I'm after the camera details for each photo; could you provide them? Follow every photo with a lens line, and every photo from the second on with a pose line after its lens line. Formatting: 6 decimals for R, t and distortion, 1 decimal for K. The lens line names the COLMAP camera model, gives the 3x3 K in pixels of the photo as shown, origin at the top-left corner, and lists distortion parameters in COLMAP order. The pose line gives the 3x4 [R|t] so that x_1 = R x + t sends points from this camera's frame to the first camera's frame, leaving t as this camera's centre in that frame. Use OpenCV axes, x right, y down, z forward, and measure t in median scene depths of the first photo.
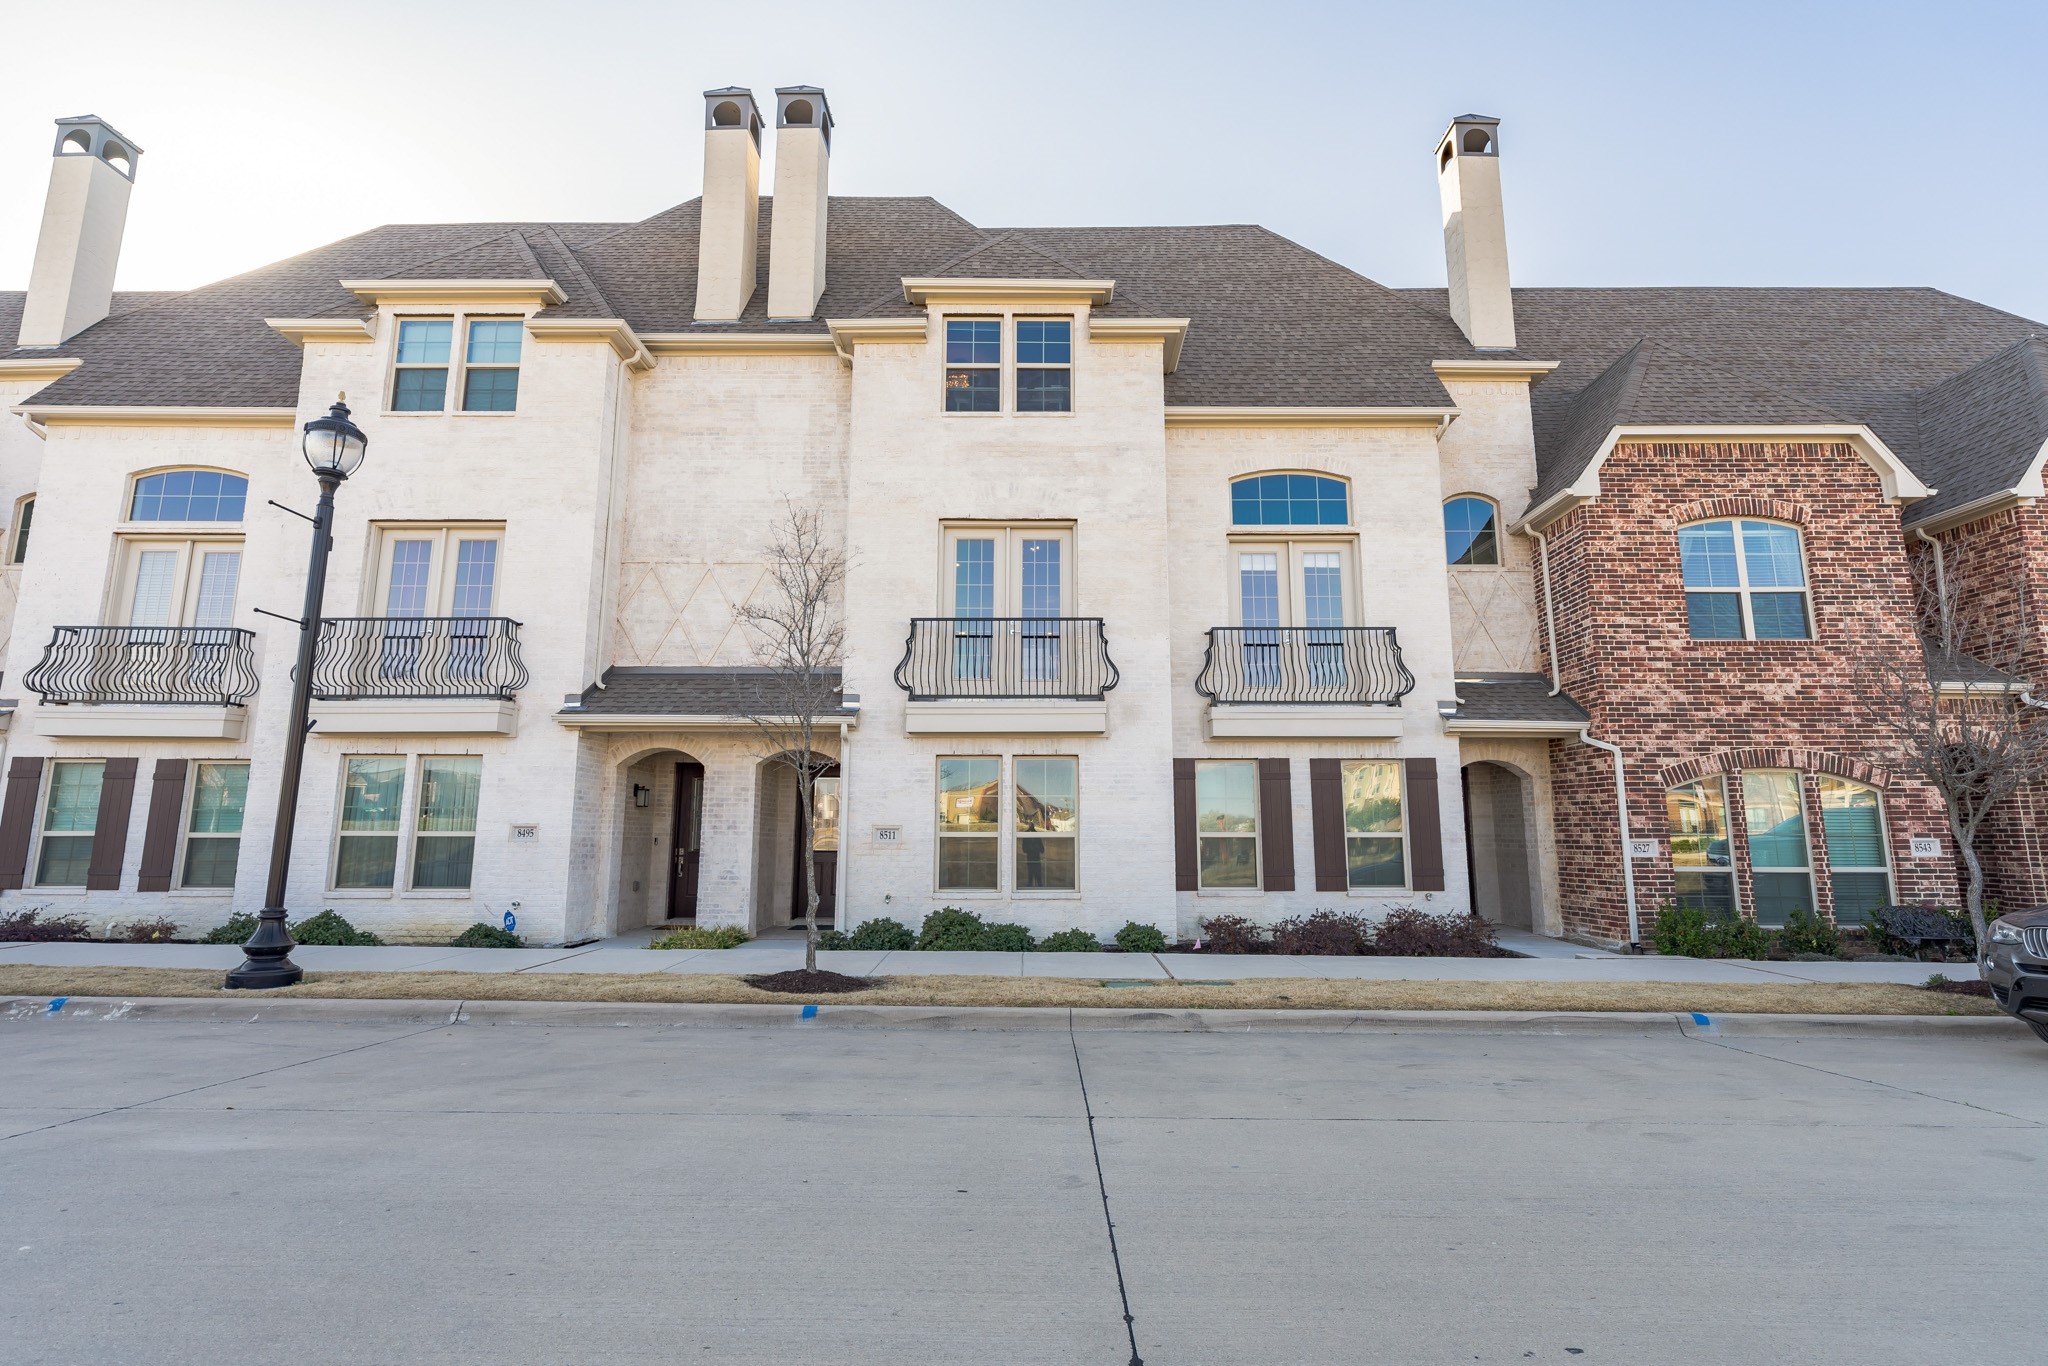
lens RADIAL K [[998.4, 0, 1018.6], [0, 998.4, 676.4], [0, 0, 1]] dist [-0.001923, -0.000046]
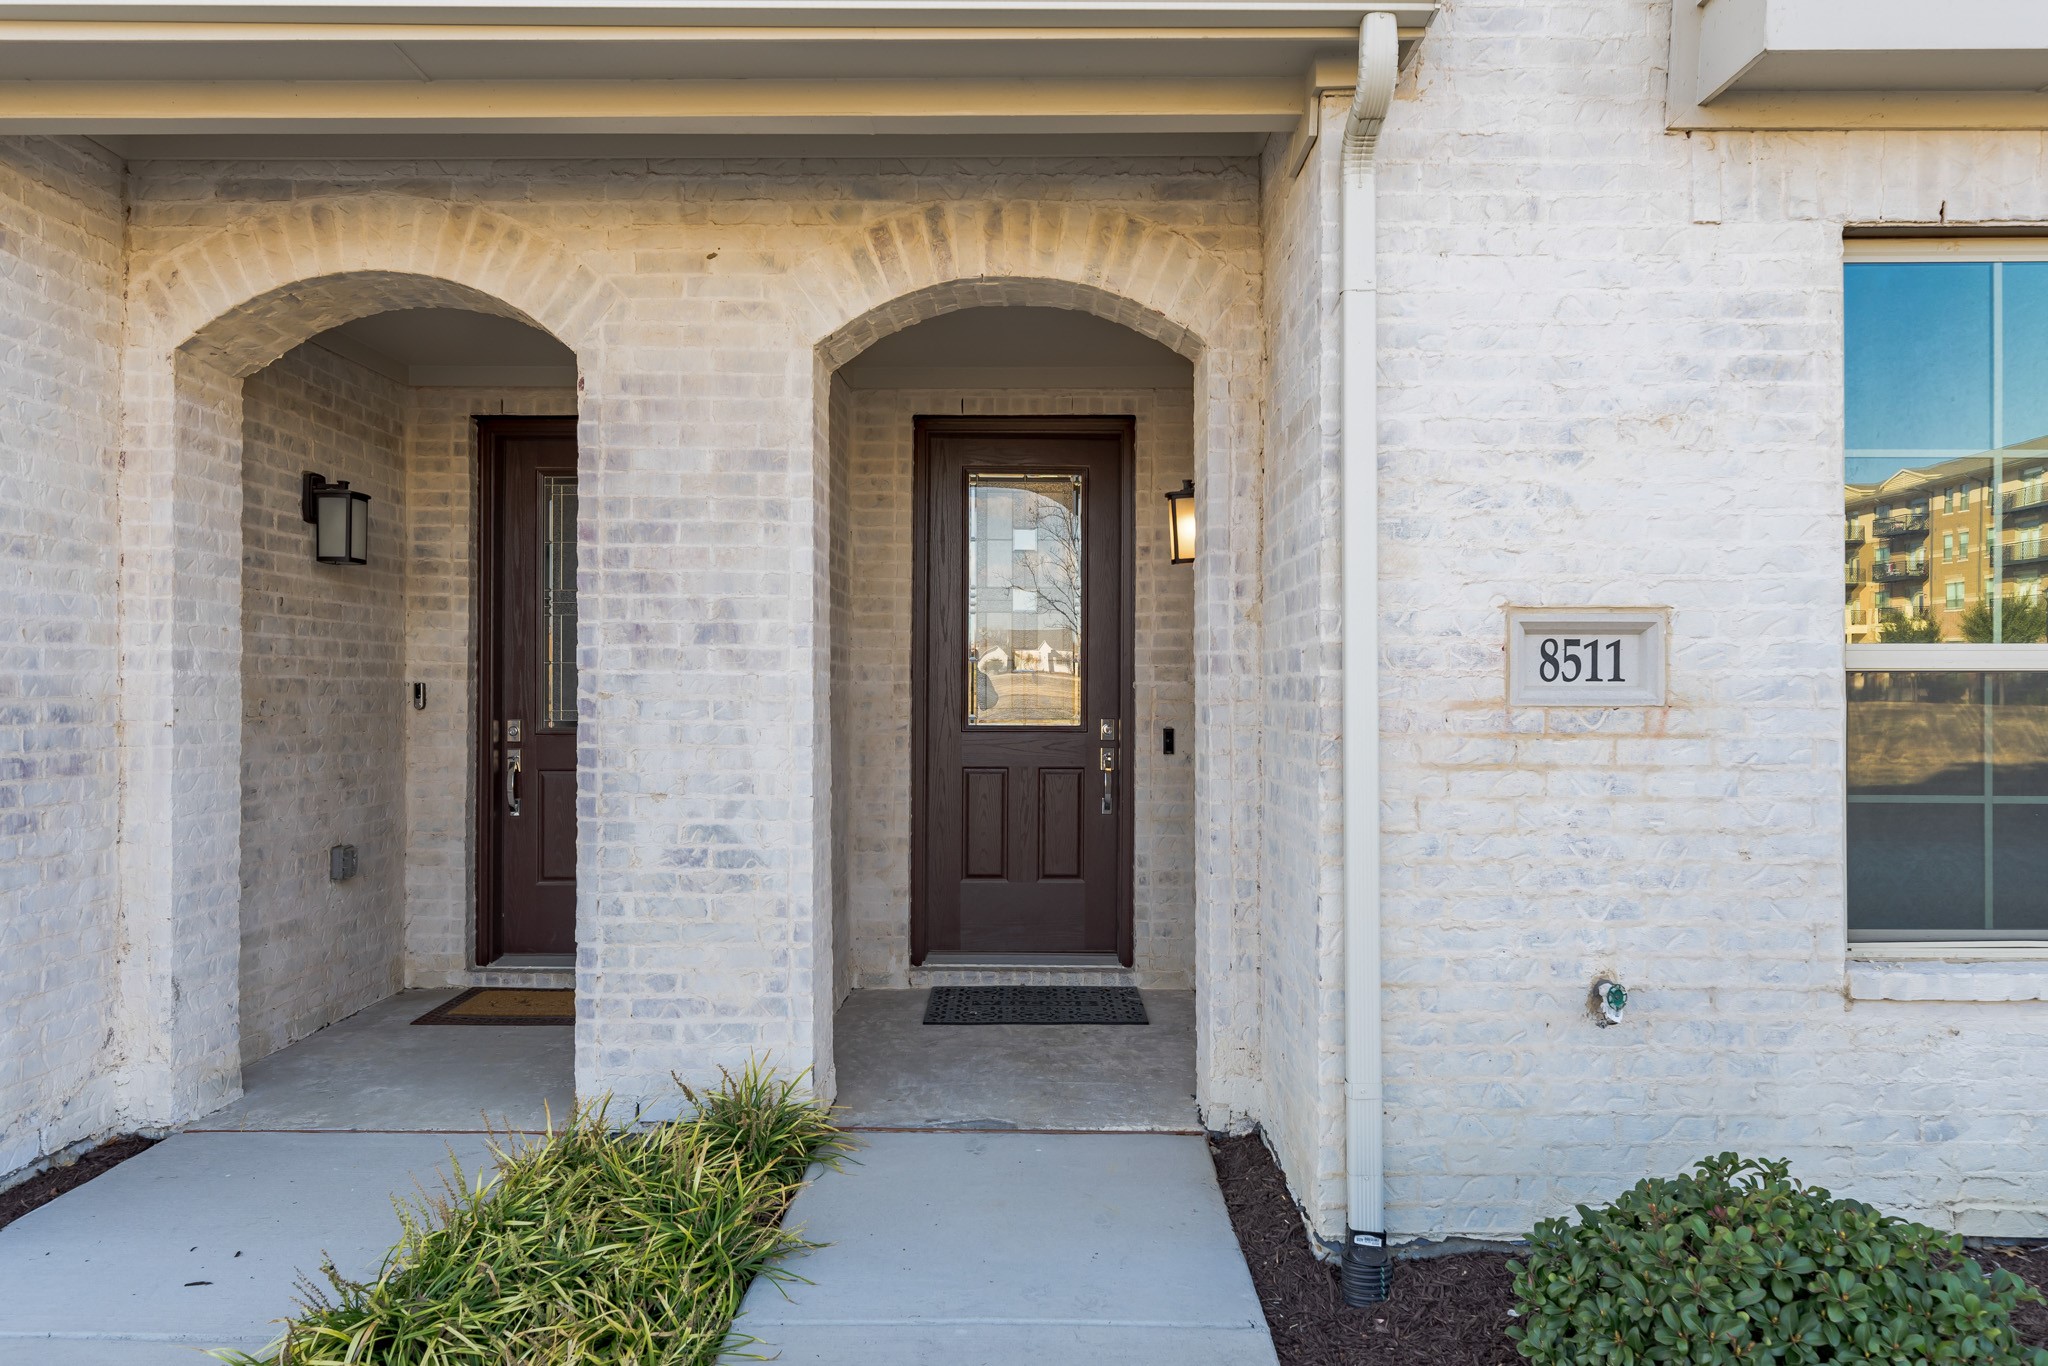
lens RADIAL K [[1404.3, 0, 1026.6], [0, 1404.3, 685.8], [0, 0, 1]] dist [0.000534, 0.000087]
pose [[0.999987, -0.001665, 0.004819, -0.212716], [0.000893, 0.987780, 0.155850, 0.110528], [-0.005019, -0.155843, 0.987769, 0.667663]]
